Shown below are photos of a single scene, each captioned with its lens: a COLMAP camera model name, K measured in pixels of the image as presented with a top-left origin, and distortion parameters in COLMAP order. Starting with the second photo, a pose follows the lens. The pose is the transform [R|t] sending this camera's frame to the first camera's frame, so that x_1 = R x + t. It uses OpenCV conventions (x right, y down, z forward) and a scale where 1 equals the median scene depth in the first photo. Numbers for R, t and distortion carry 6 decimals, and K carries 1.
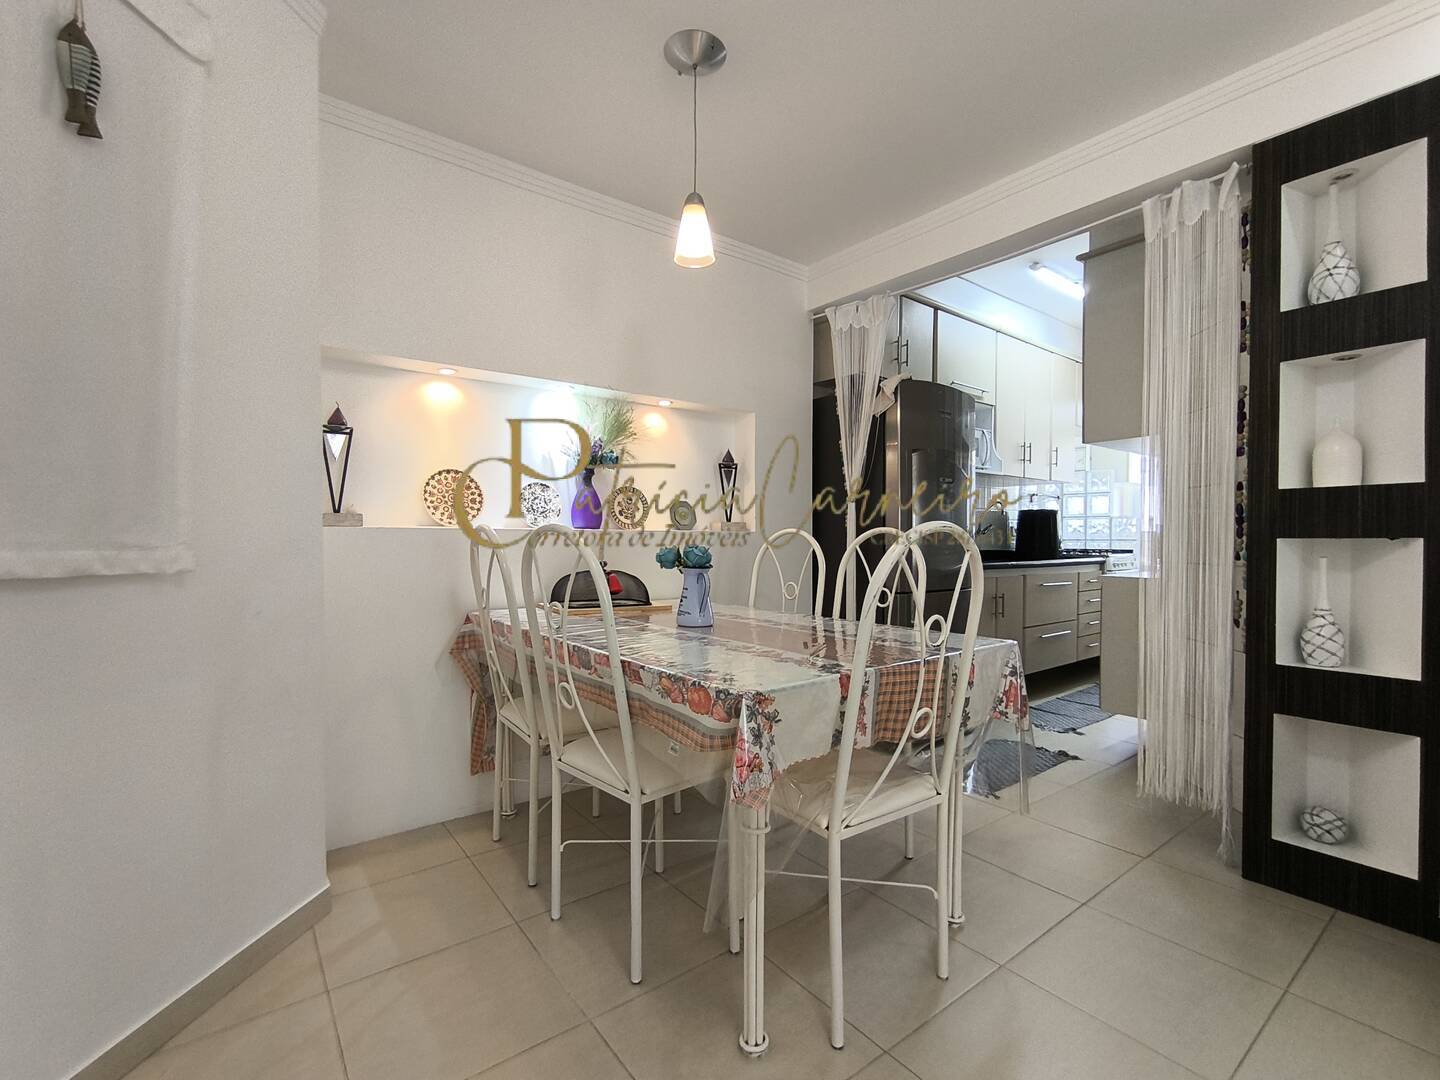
lens RADIAL K [[656.1, 0, 721.4], [0, 656.1, 546.4], [0, 0, 1]] dist [-0.006493, 0.000162]
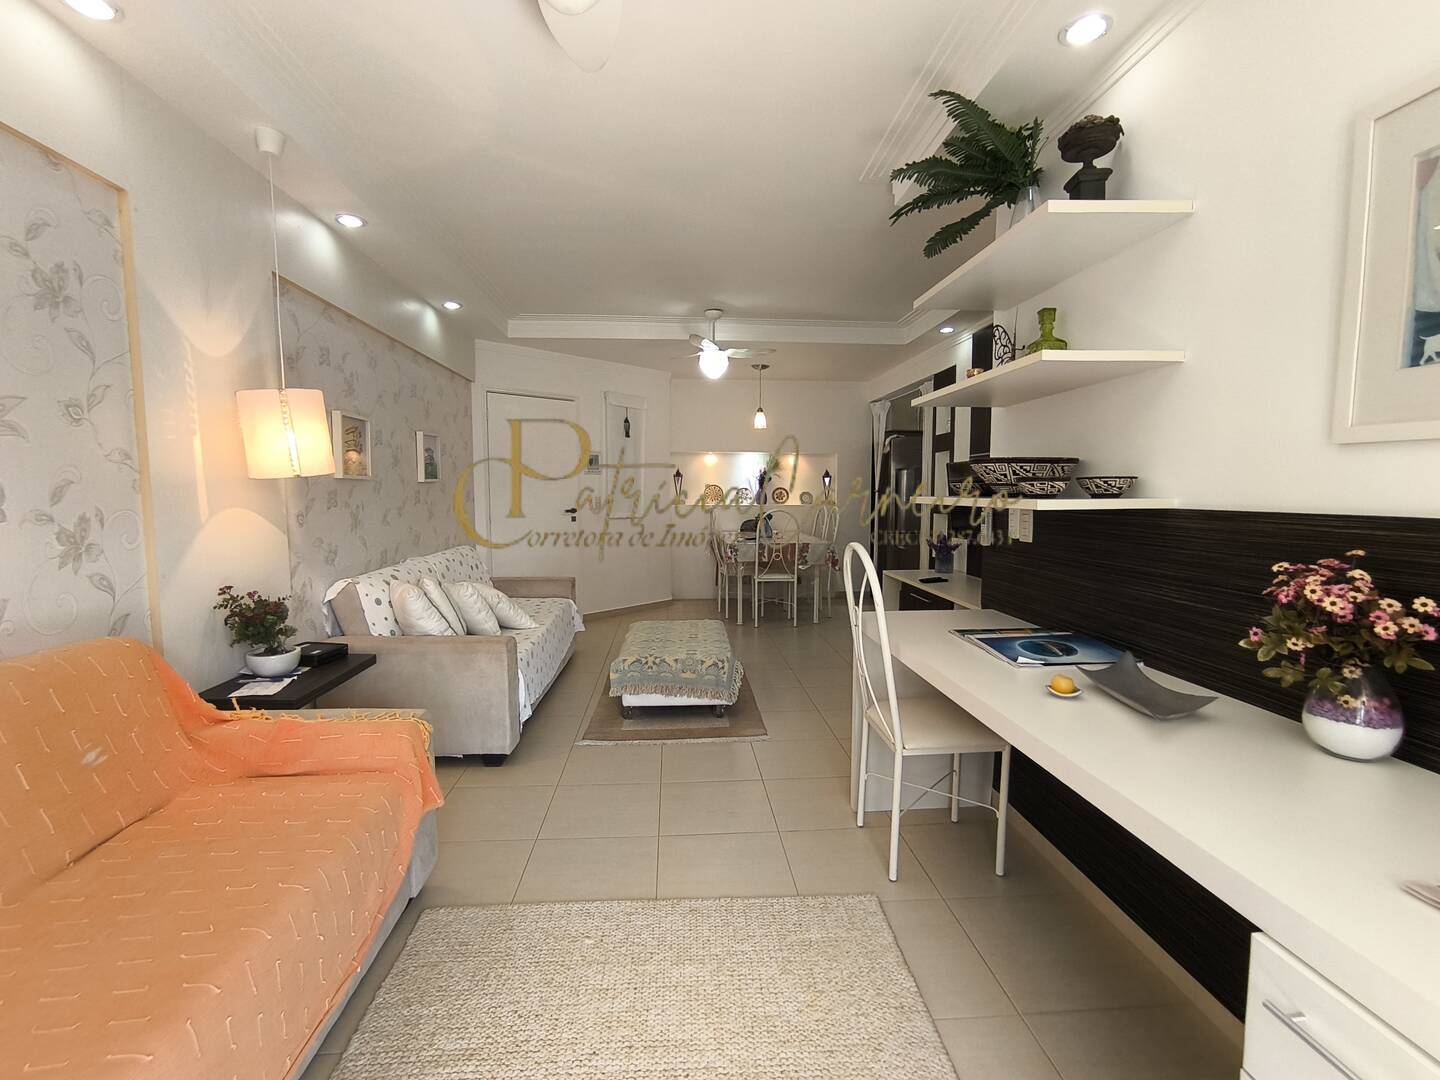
lens RADIAL K [[657.7, 0, 716.6], [0, 657.7, 535.8], [0, 0, 1]] dist [-0.002151, 0.000008]
pose [[0.832591, 0.037483, -0.552618, 1.390583], [-0.007215, 0.998357, 0.056847, -0.061841], [0.553841, -0.043343, 0.831494, -1.641717]]
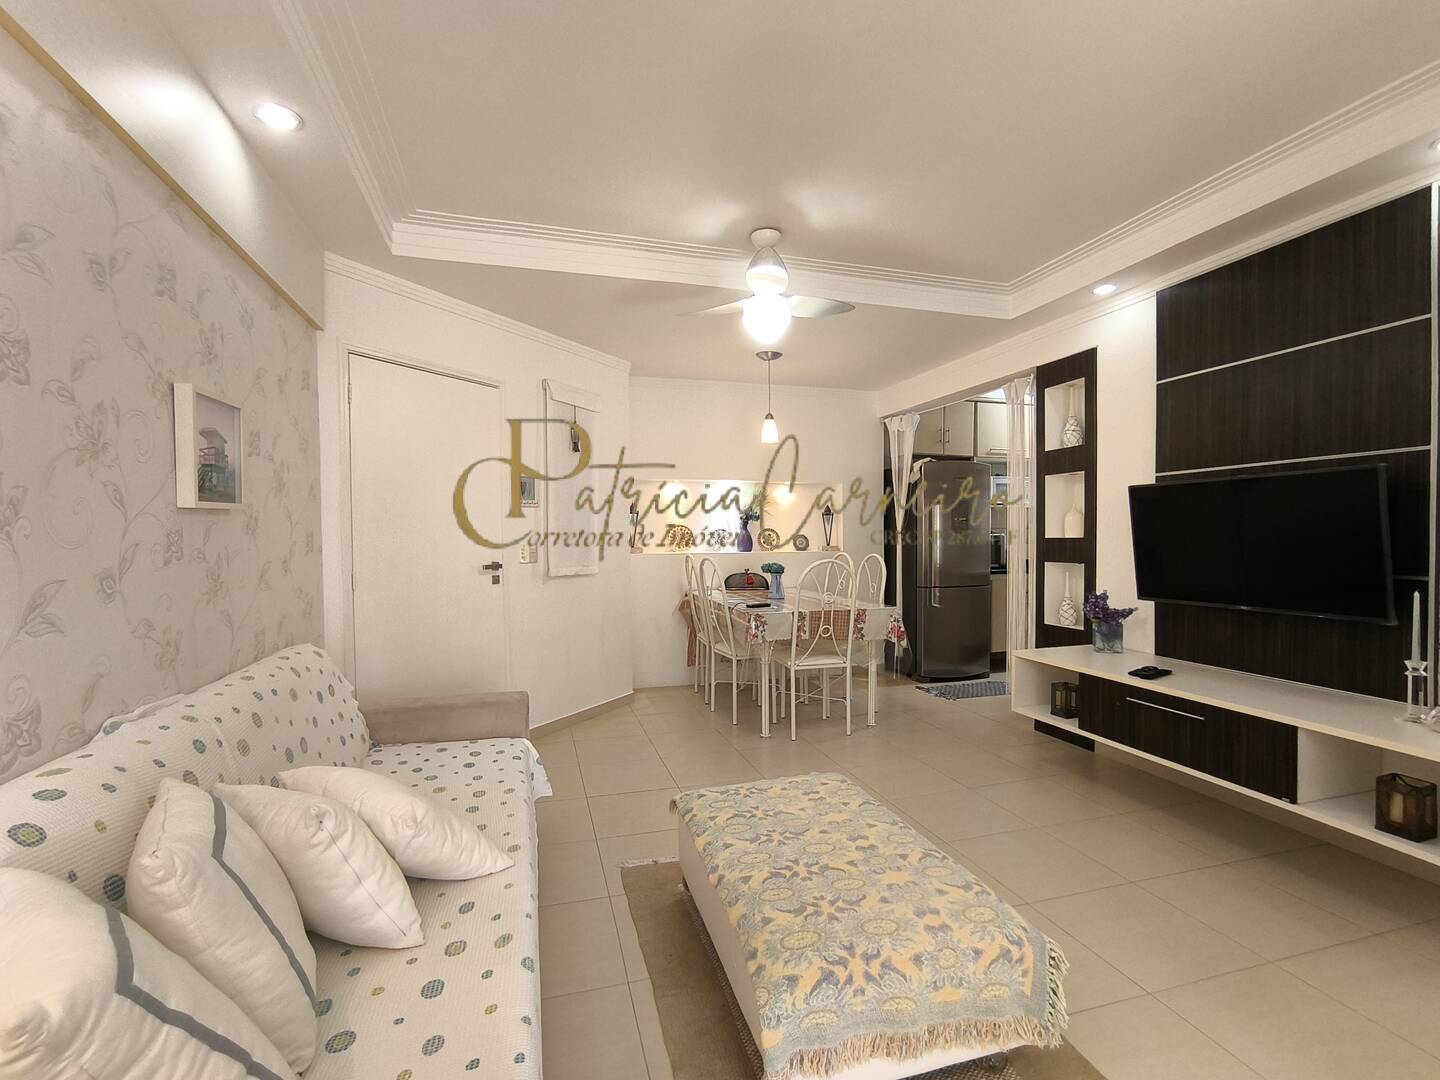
lens RADIAL K [[656.1, 0, 721.4], [0, 656.1, 546.4], [0, 0, 1]] dist [-0.006493, 0.000162]
pose [[0.933390, -0.001852, -0.358858, 0.535689], [0.003191, 0.999990, 0.003139, -0.060327], [0.358849, -0.004075, 0.933387, -1.054922]]
